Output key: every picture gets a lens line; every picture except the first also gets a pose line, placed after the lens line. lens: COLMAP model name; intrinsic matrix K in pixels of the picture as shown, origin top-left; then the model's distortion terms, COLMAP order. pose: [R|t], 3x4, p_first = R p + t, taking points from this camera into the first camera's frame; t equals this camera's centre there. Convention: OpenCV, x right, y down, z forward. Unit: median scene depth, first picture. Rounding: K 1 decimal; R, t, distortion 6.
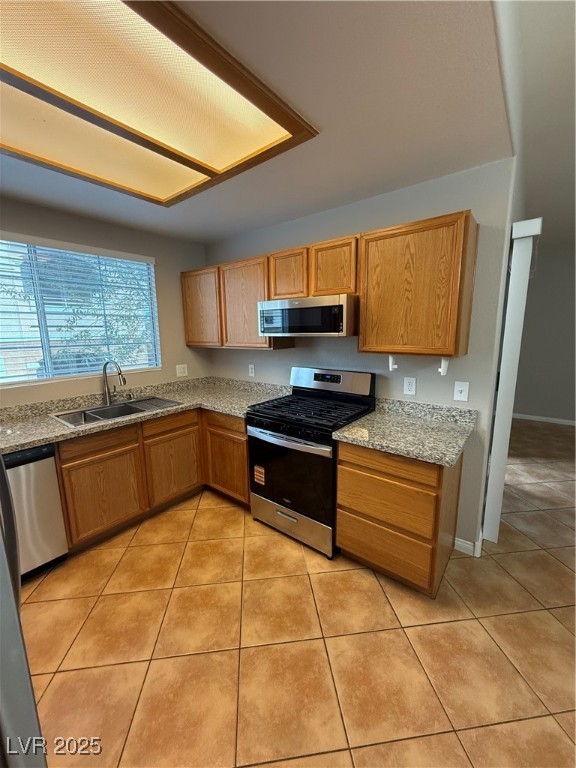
lens RADIAL K [[306.1, 0, 287.9], [0, 306.1, 381.2], [0, 0, 1]] dist [-0.002235, -0.000081]
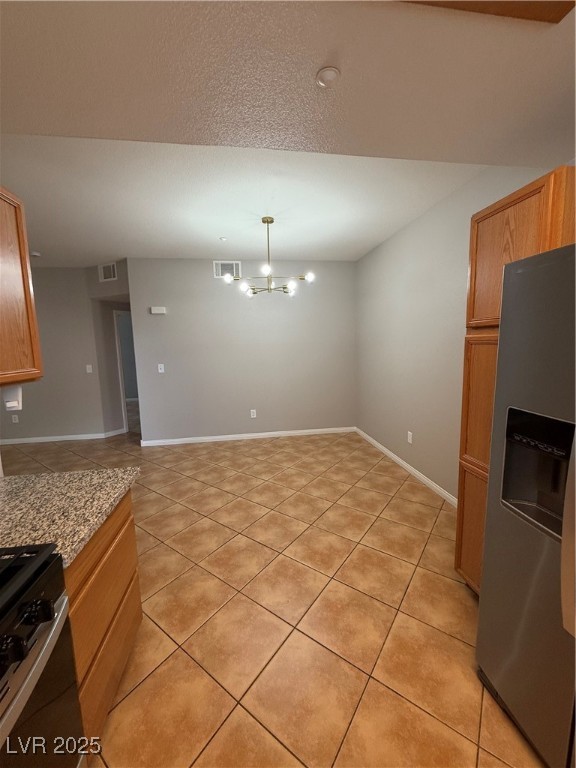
lens RADIAL K [[306.1, 0, 287.9], [0, 306.1, 381.2], [0, 0, 1]] dist [-0.002235, -0.000081]
pose [[-0.732445, -0.054065, 0.678676, -0.394686], [0.145206, 0.961500, 0.233306, -0.145428], [-0.665161, 0.269432, -0.696396, 0.987564]]
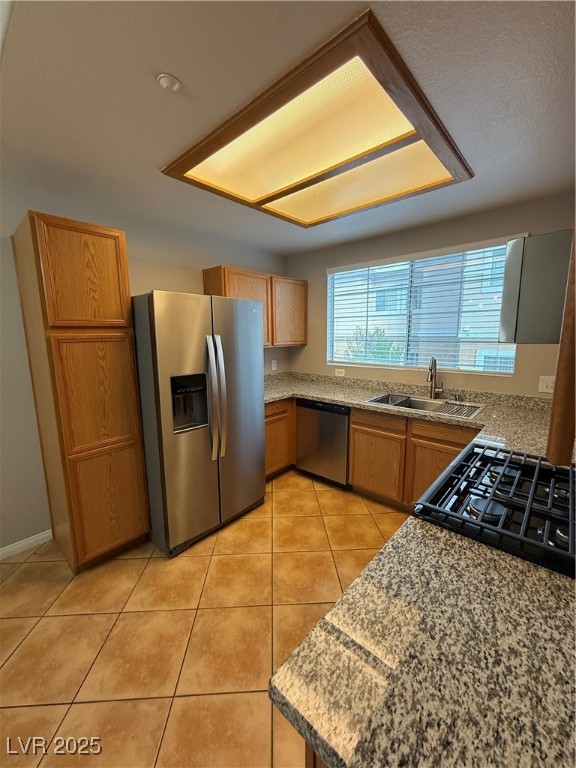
lens RADIAL K [[306.1, 0, 287.9], [0, 306.1, 381.2], [0, 0, 1]] dist [-0.002235, -0.000081]
pose [[-0.065565, 0.169613, -0.983327, 0.634078], [-0.154851, 0.971780, 0.177946, -0.123899], [0.985760, 0.163937, -0.037450, 0.734684]]
